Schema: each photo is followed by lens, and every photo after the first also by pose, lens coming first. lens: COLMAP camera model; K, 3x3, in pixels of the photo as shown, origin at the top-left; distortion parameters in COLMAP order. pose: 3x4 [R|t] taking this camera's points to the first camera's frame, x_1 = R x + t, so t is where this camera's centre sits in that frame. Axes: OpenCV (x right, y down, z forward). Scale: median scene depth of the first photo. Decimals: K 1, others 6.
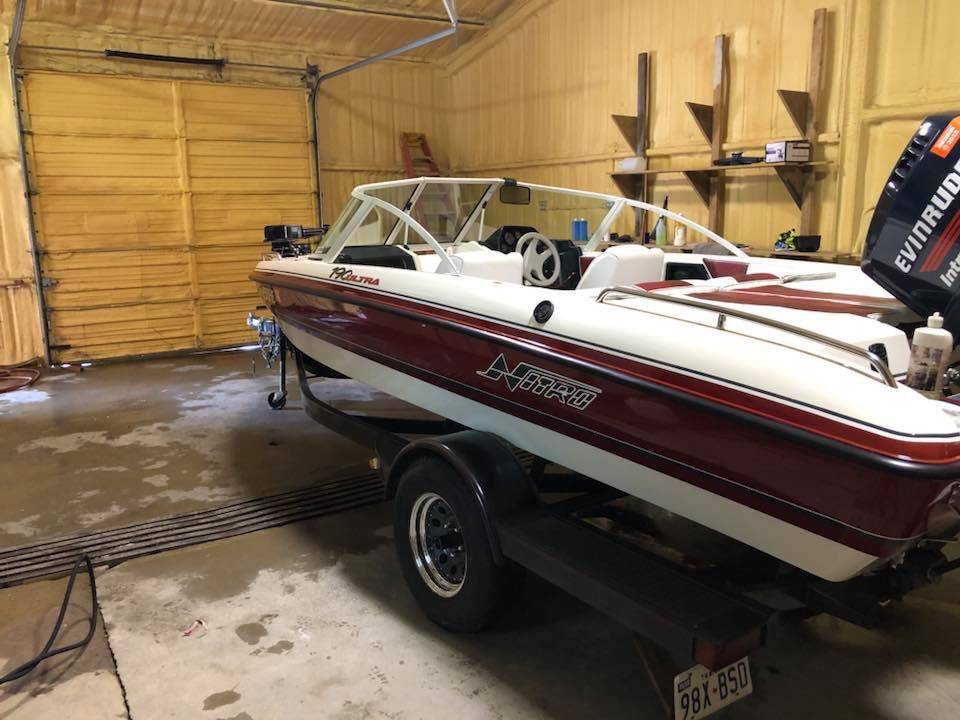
lens RADIAL K [[803.0, 0, 480.0], [0, 803.0, 360.0], [0, 0, 1]] dist [0.011398, 0.013976]
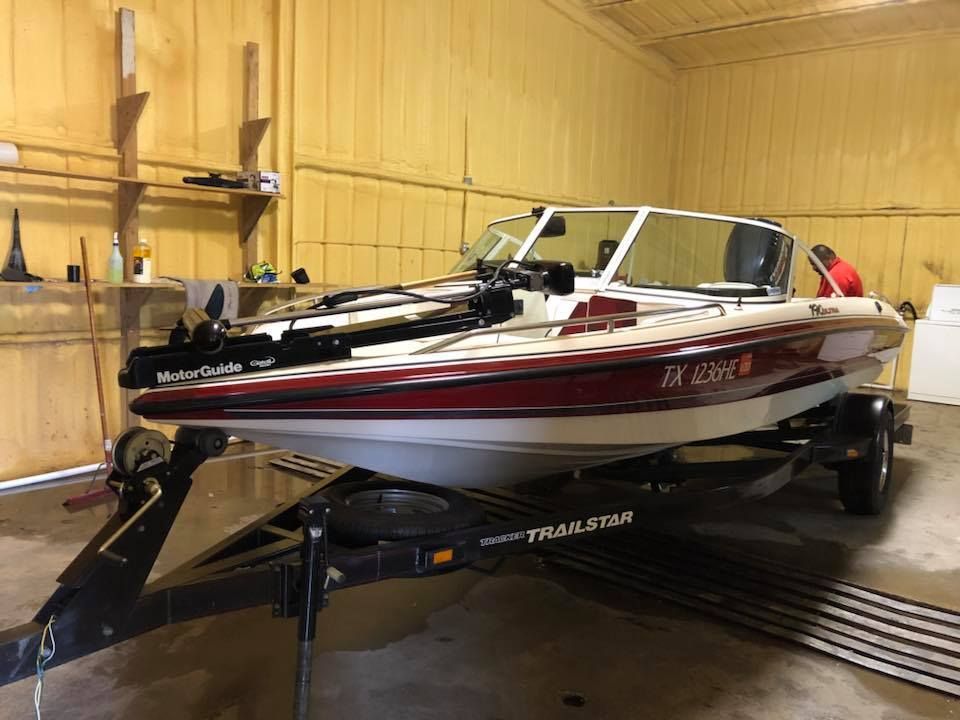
lens RADIAL K [[803.0, 0, 480.0], [0, 803.0, 360.0], [0, 0, 1]] dist [0.011398, 0.013976]
pose [[-0.325500, -0.120866, 0.937785, -0.817224], [0.146895, 0.973291, 0.176428, -0.235672], [-0.934062, 0.195183, -0.299052, 1.401866]]
